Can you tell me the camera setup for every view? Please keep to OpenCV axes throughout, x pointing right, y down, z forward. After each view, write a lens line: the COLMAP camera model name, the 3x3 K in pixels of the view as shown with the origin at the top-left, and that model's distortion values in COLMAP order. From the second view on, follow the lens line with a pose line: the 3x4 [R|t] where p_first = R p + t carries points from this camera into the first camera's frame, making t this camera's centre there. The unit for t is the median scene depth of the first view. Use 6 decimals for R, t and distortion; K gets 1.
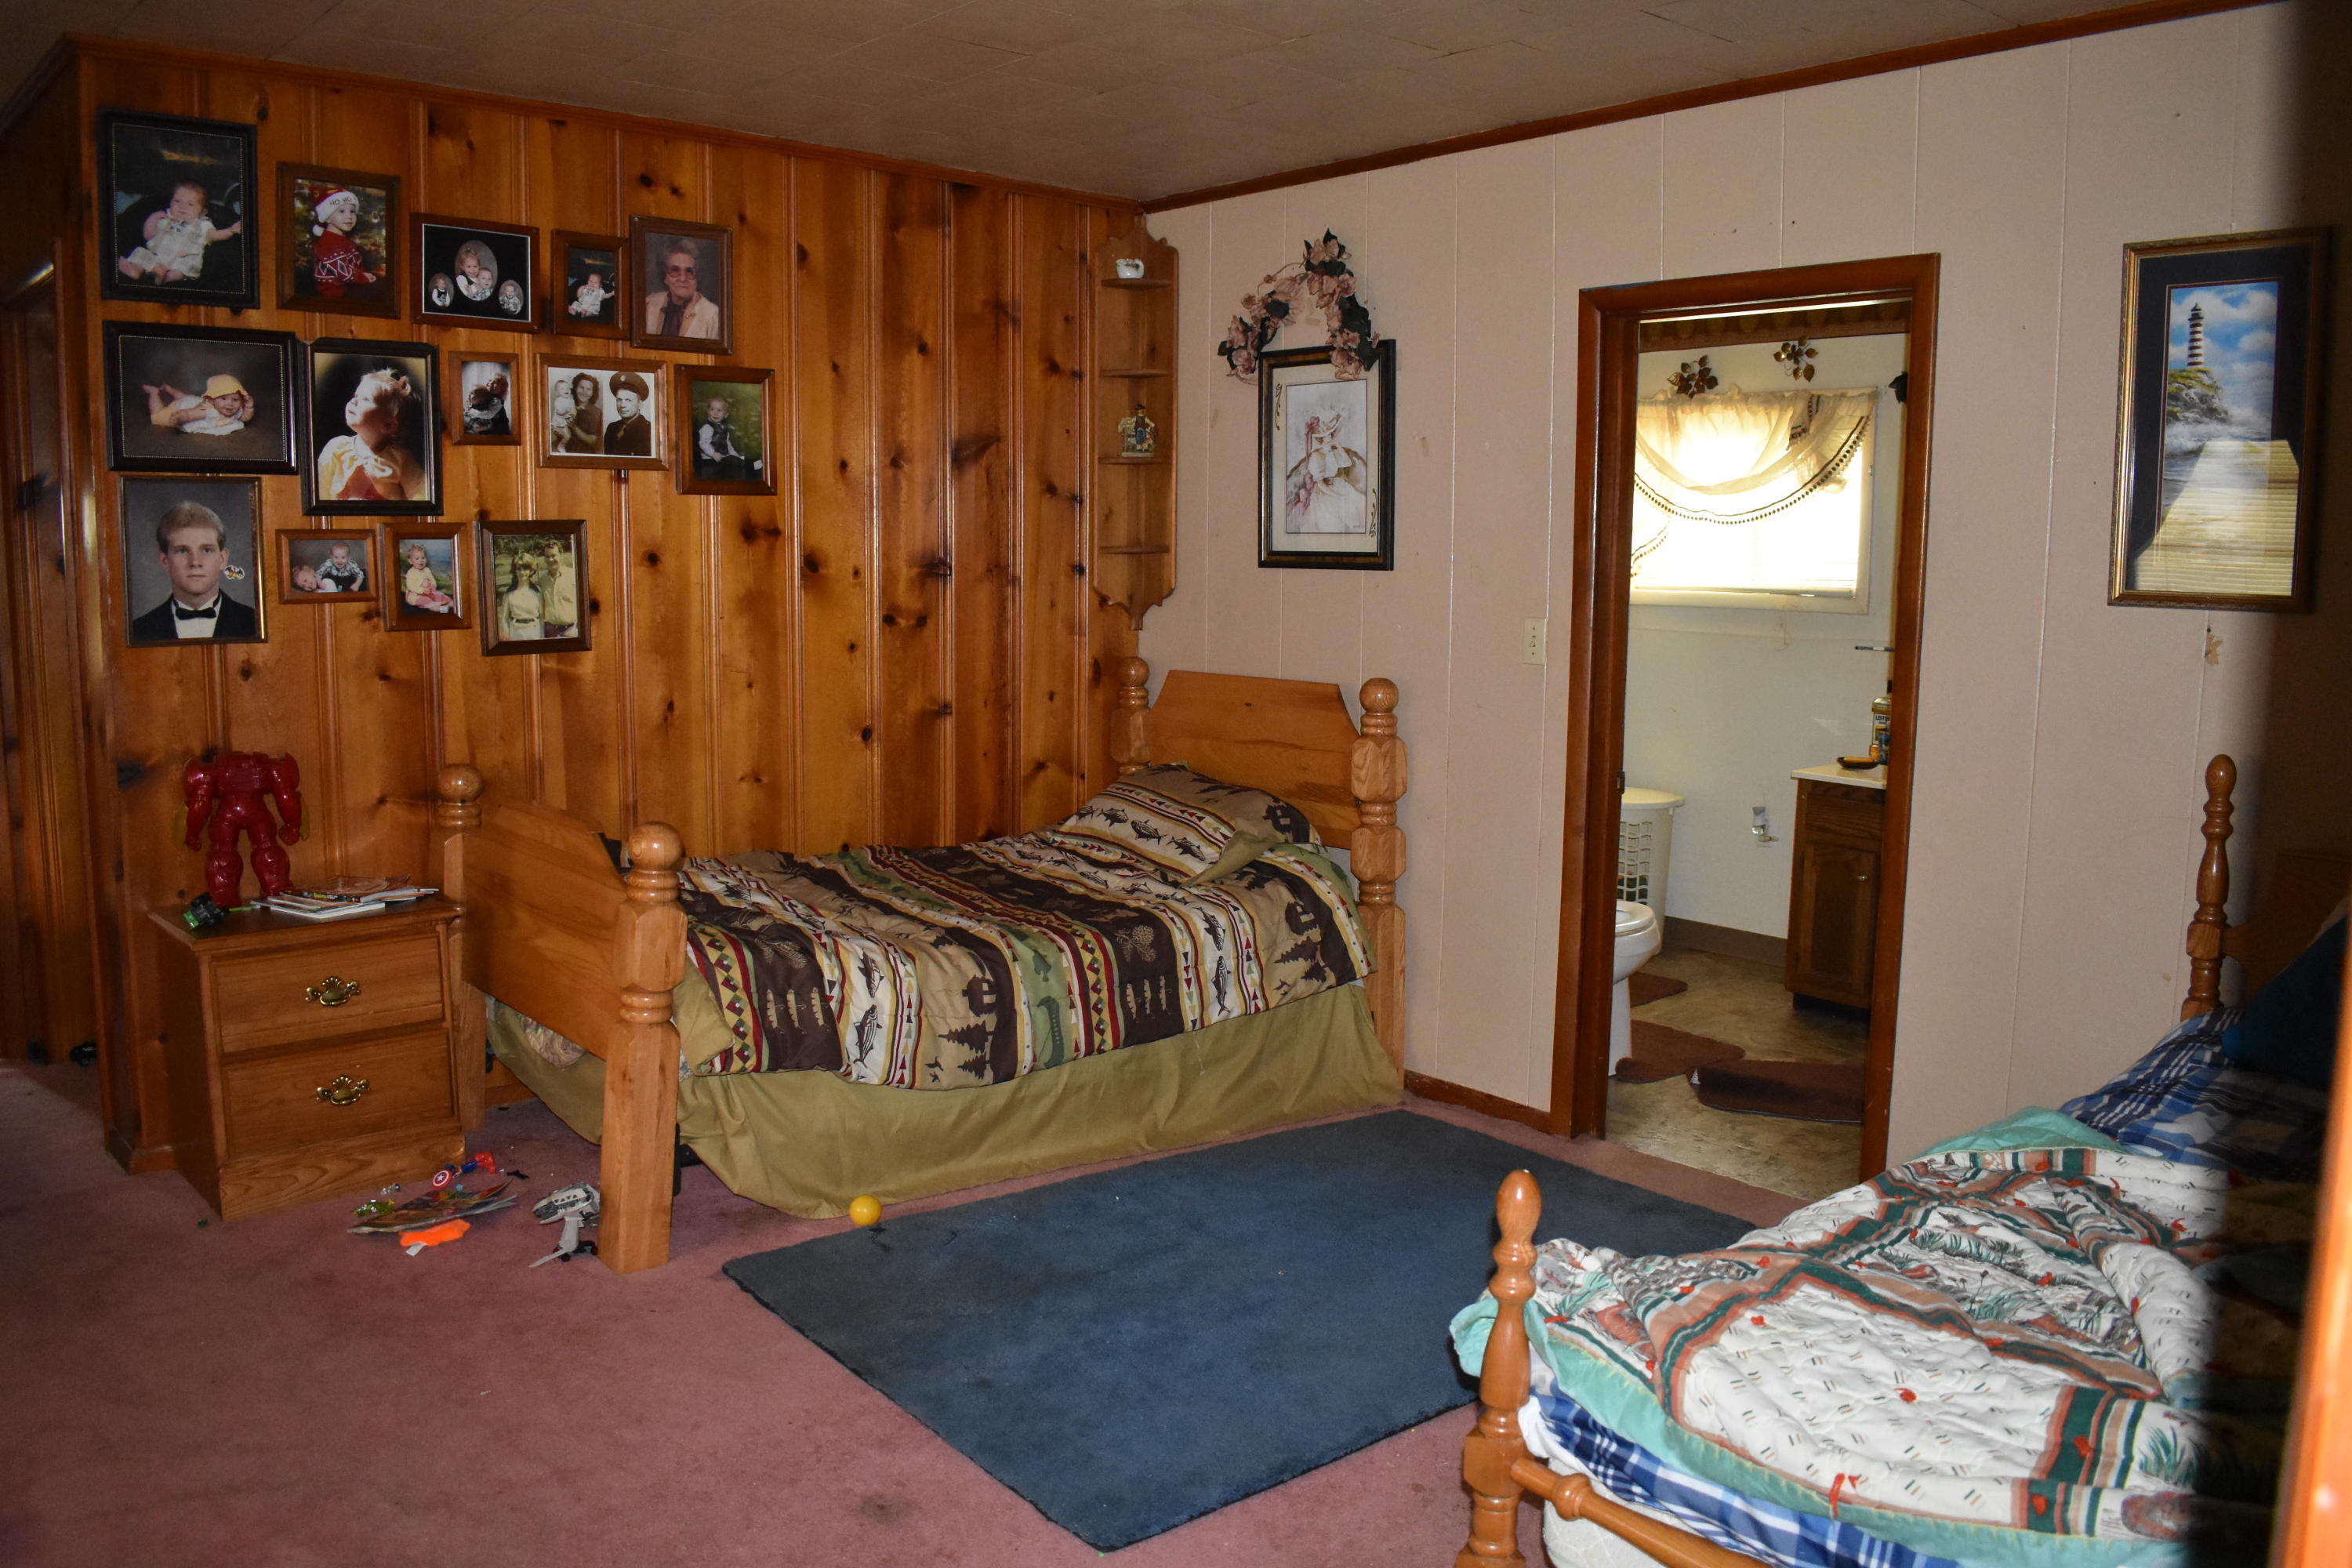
lens RADIAL K [[1852.9, 0, 1188.2], [0, 1852.9, 780.6], [0, 0, 1]] dist [-0.092906, 0.014397]
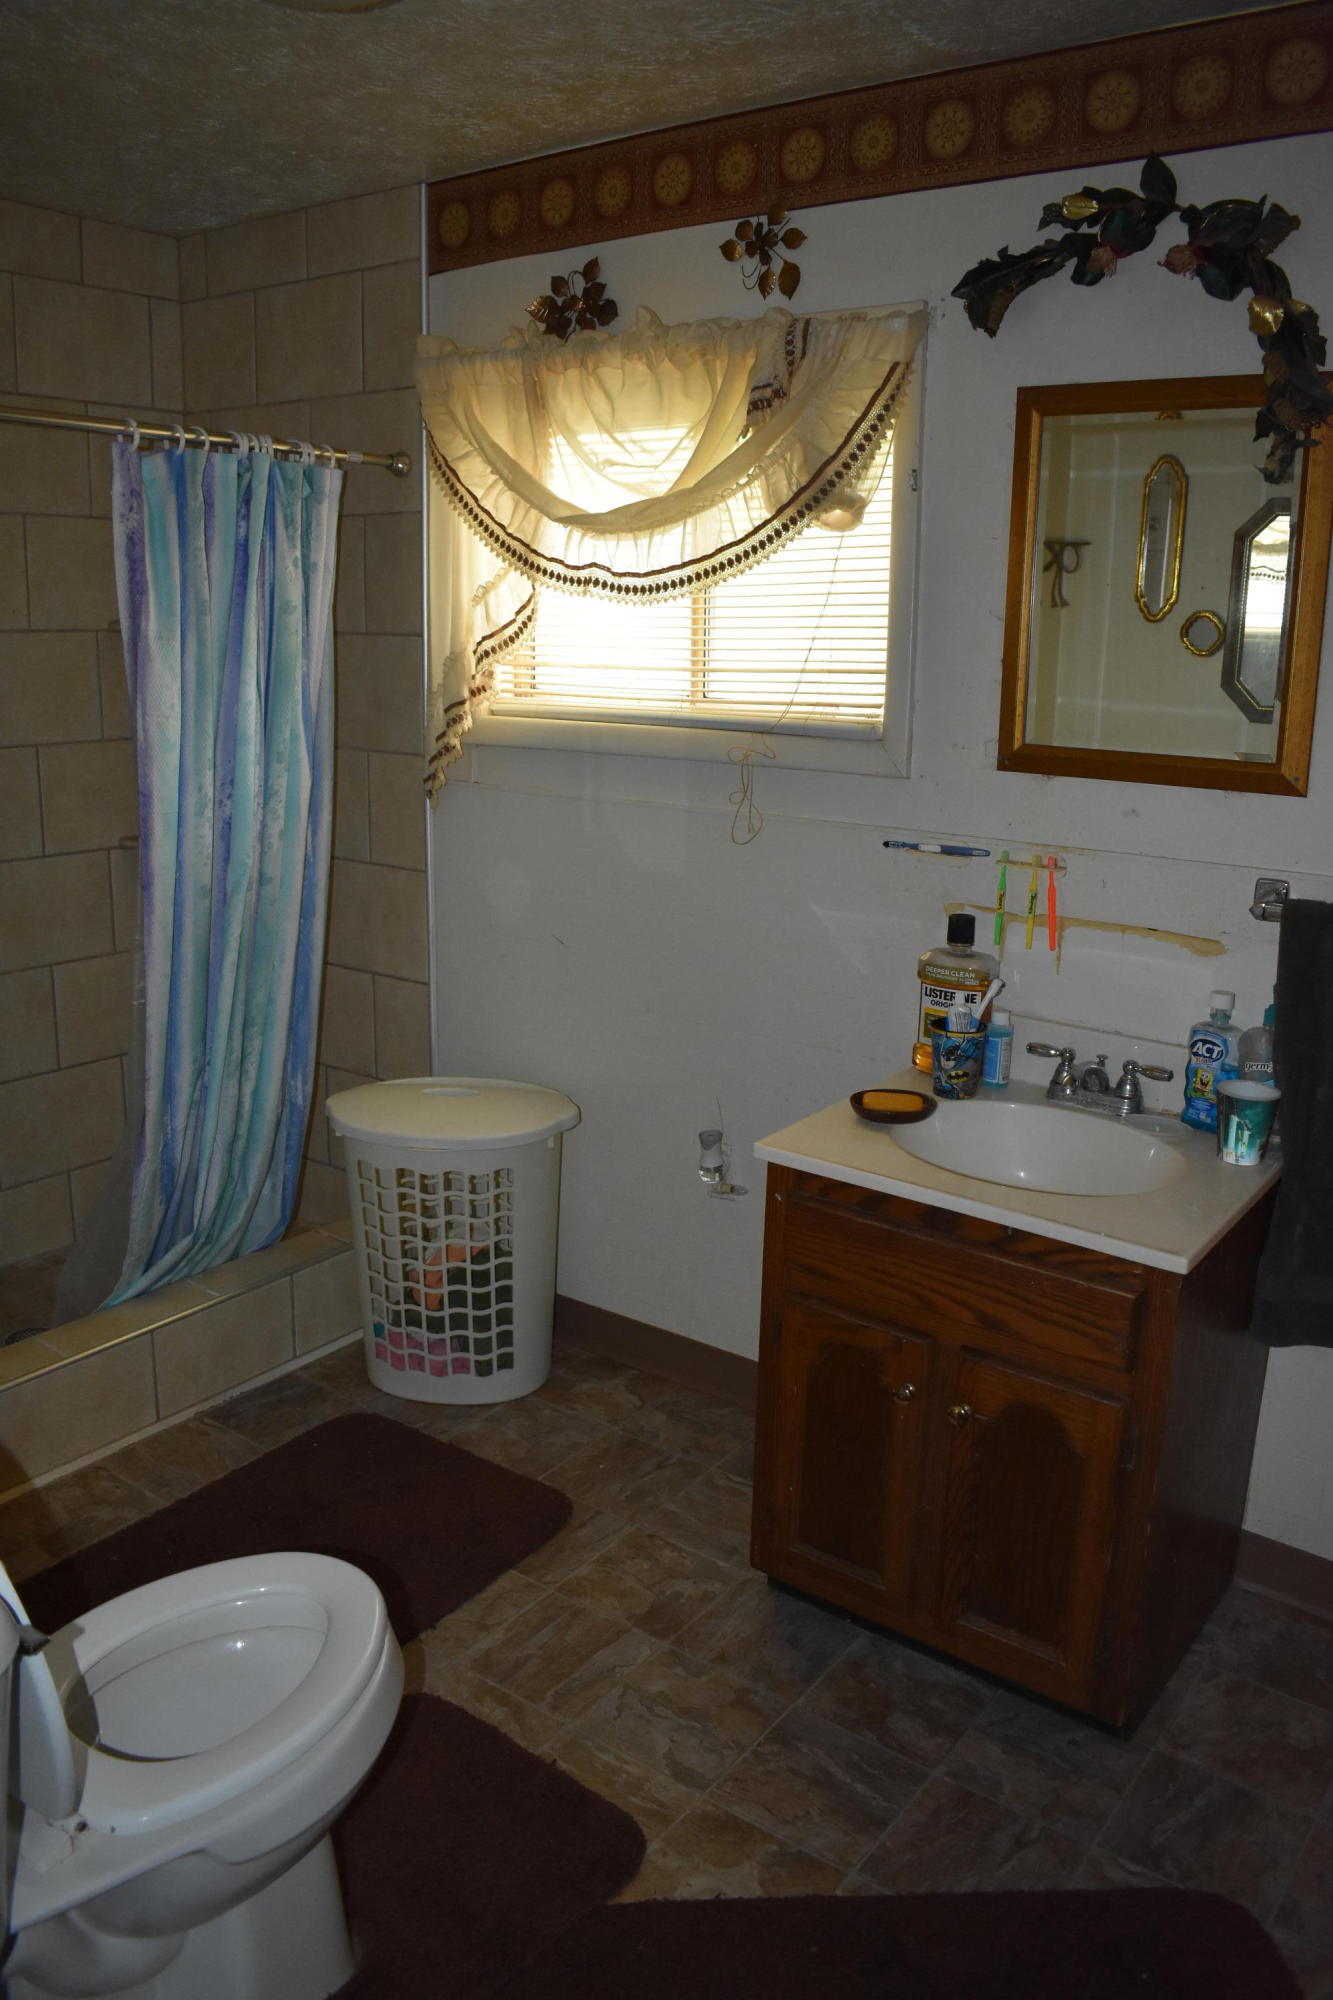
lens RADIAL K [[1489.1, 0, 666.6], [0, 1489.1, 948.0], [0, 0, 1]] dist [-0.079341, 0.008554]
pose [[0.977461, -0.043063, 0.206679, 0.306510], [0.023223, 0.994967, 0.097476, -0.118088], [-0.209836, -0.090480, 0.973541, 0.851001]]
